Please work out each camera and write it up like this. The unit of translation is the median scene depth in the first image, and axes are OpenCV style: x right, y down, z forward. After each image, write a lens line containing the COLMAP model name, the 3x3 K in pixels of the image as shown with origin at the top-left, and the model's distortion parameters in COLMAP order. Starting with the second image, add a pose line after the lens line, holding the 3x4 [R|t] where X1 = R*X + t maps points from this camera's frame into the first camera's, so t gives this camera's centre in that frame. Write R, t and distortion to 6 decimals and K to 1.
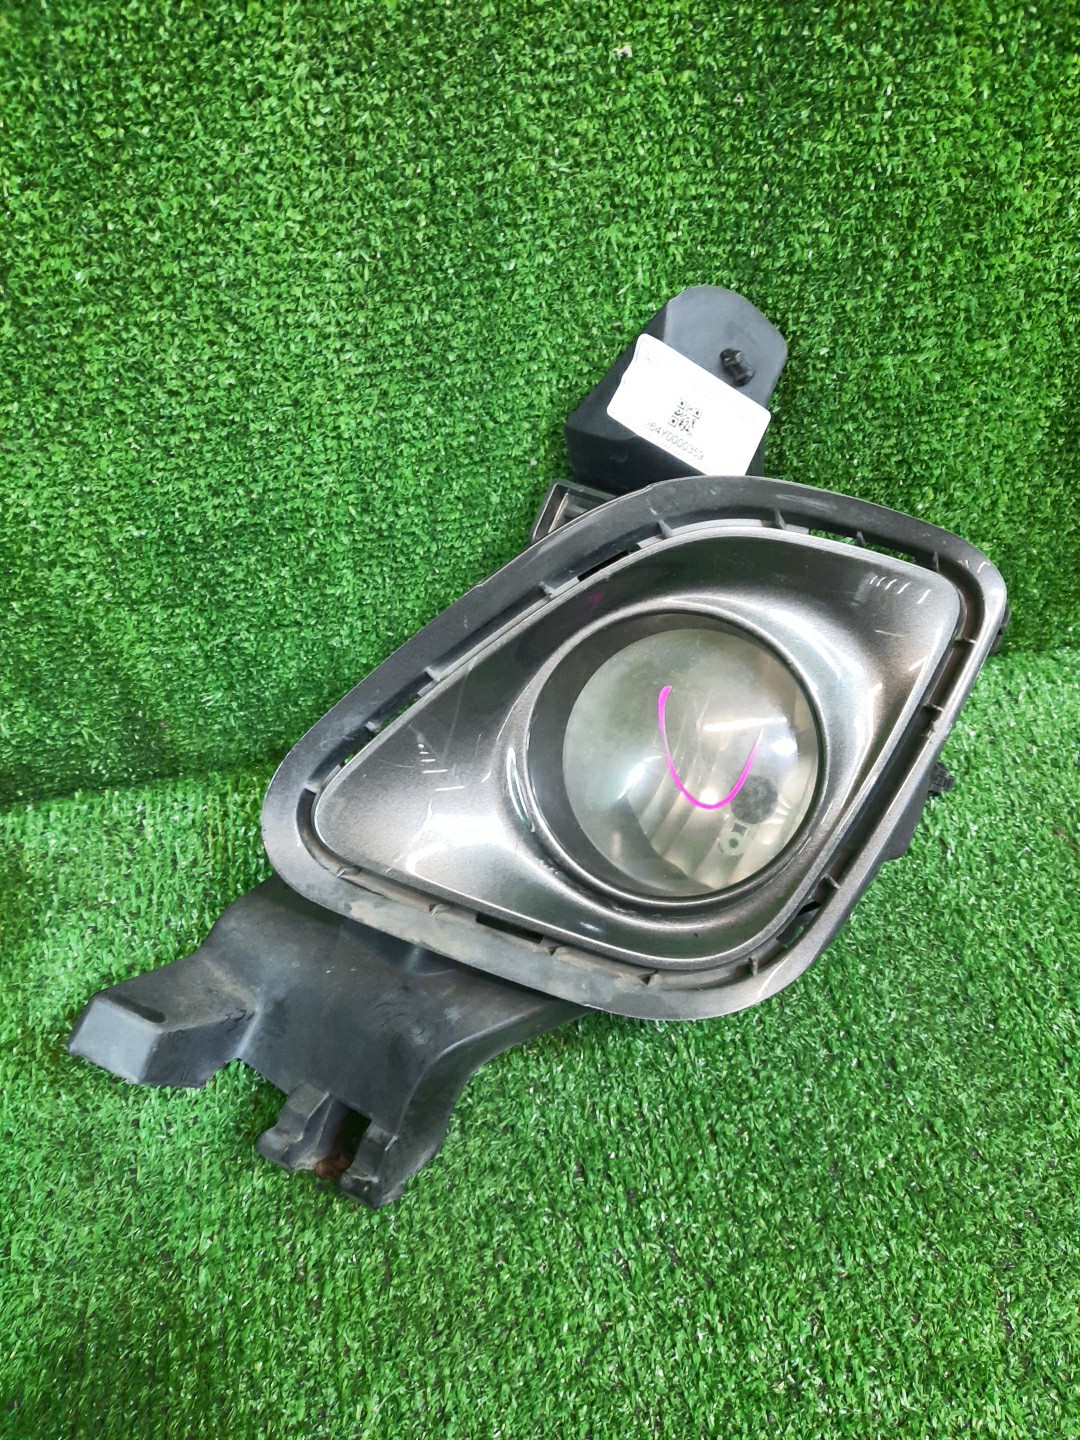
lens RADIAL K [[1059.4, 0, 511.2], [0, 1059.4, 730.0], [0, 0, 1]] dist [0.022394, -0.023799]
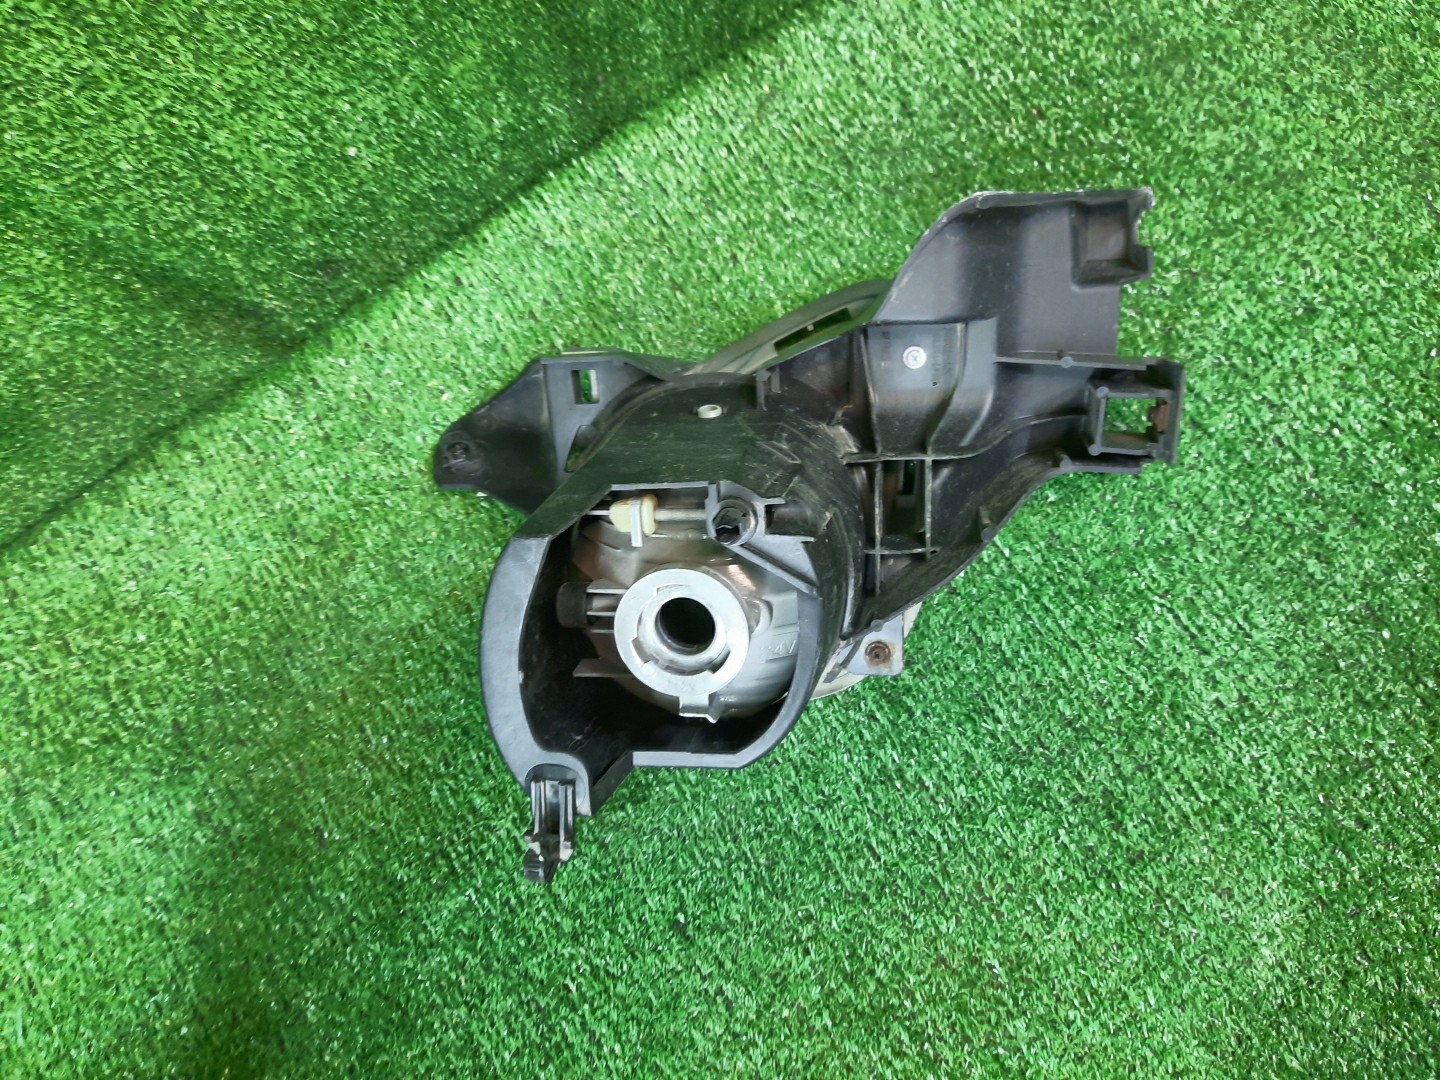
lens RADIAL K [[1059.4, 0, 685.9], [0, 1059.4, 577.4], [0, 0, 1]] dist [0.022394, -0.023799]
pose [[0.916414, -0.400217, 0.003347, -0.590968], [0.374385, 0.860161, 0.346350, 0.120629], [-0.141494, -0.316147, 0.938099, -0.292910]]
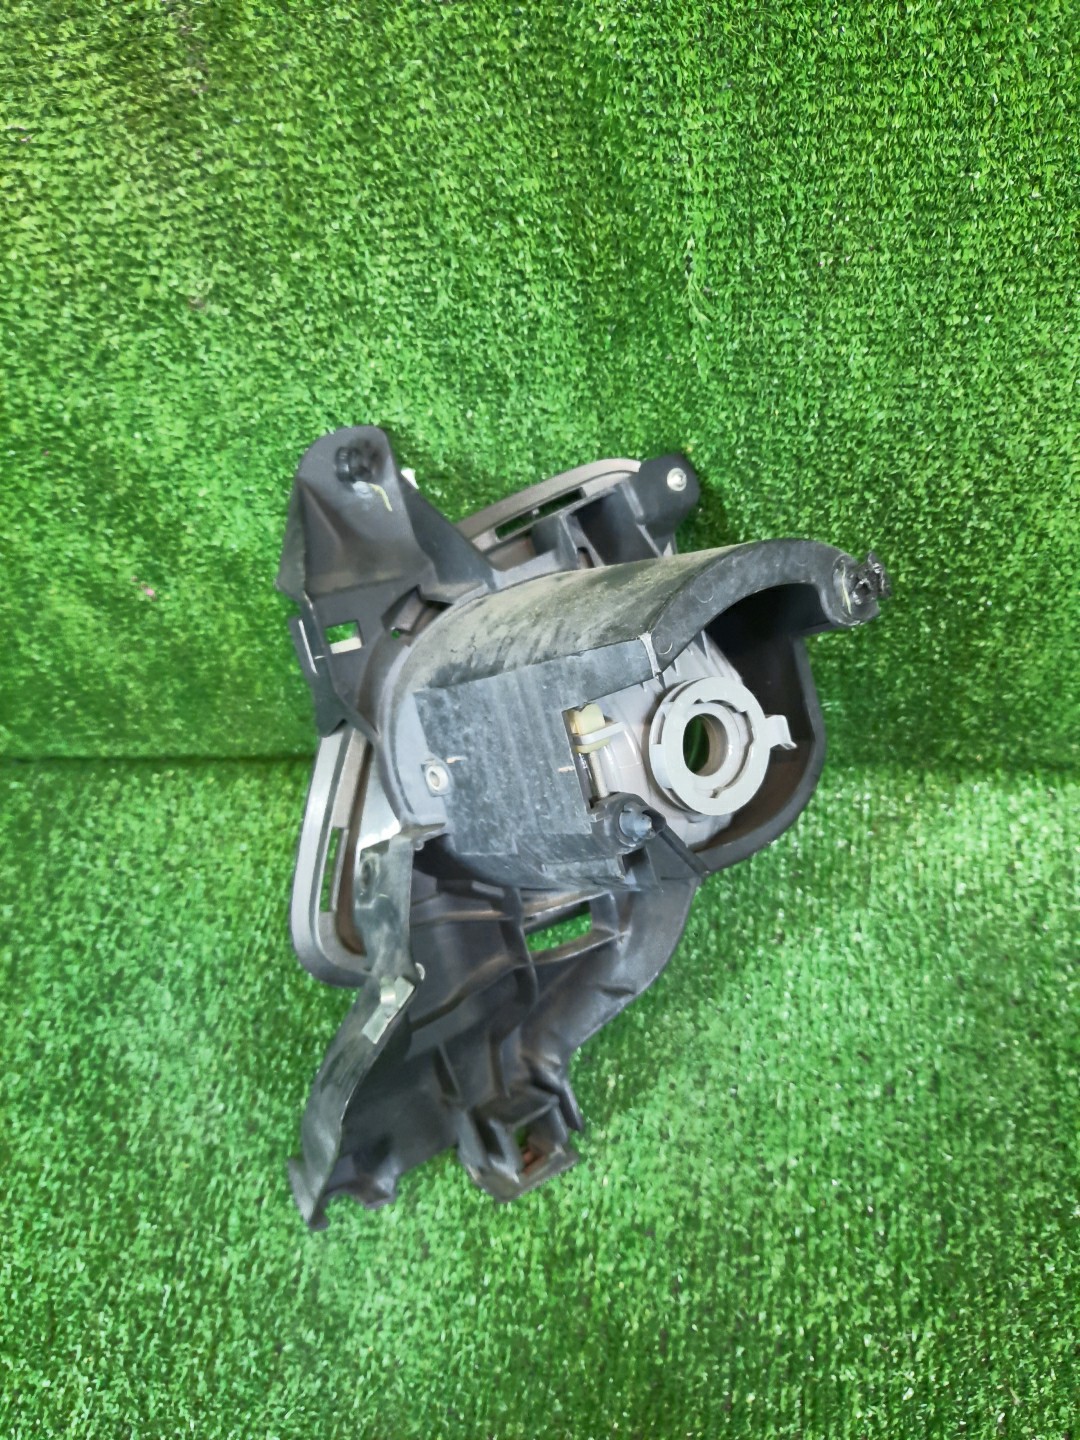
lens RADIAL K [[1059.4, 0, 521.9], [0, 1059.4, 715.1], [0, 0, 1]] dist [0.022394, -0.023799]
pose [[0.931728, 0.180559, -0.315091, -0.284154], [-0.156593, 0.982586, 0.100014, -0.110639], [0.327662, -0.043845, 0.943777, -0.267407]]
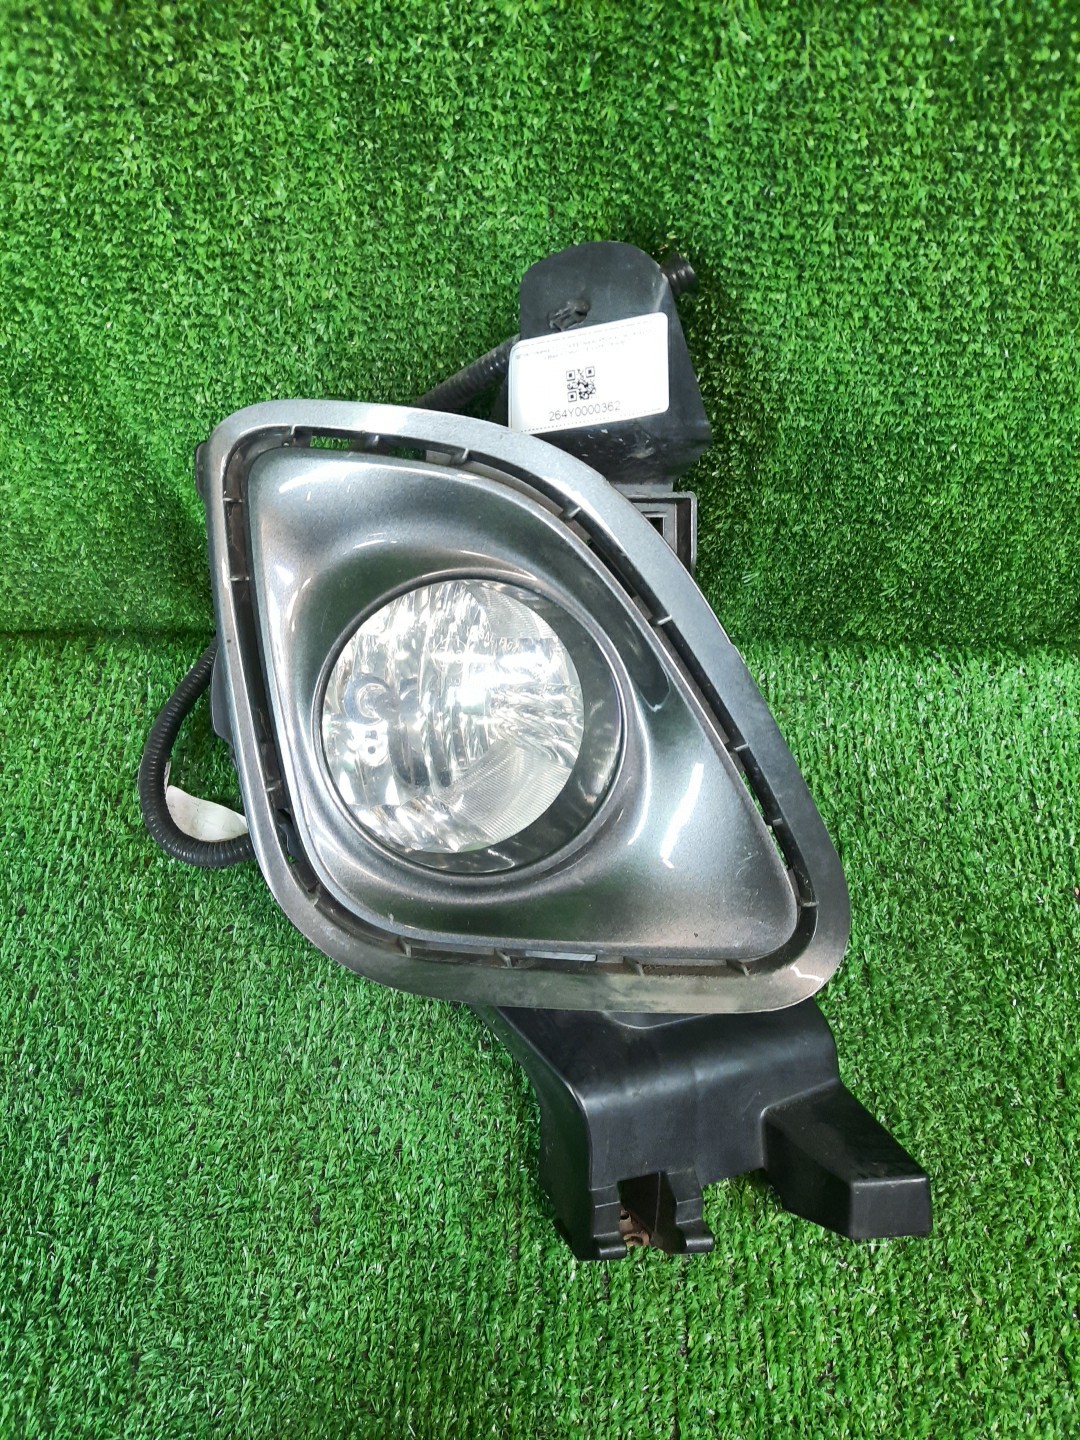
lens RADIAL K [[1059.4, 0, 506.3], [0, 1059.4, 714.9], [0, 0, 1]] dist [0.022394, -0.023799]
pose [[0.978149, 0.195759, -0.070024, -0.513520], [-0.184608, 0.972708, 0.140568, -0.001610], [0.095631, -0.124570, 0.987592, -0.091094]]
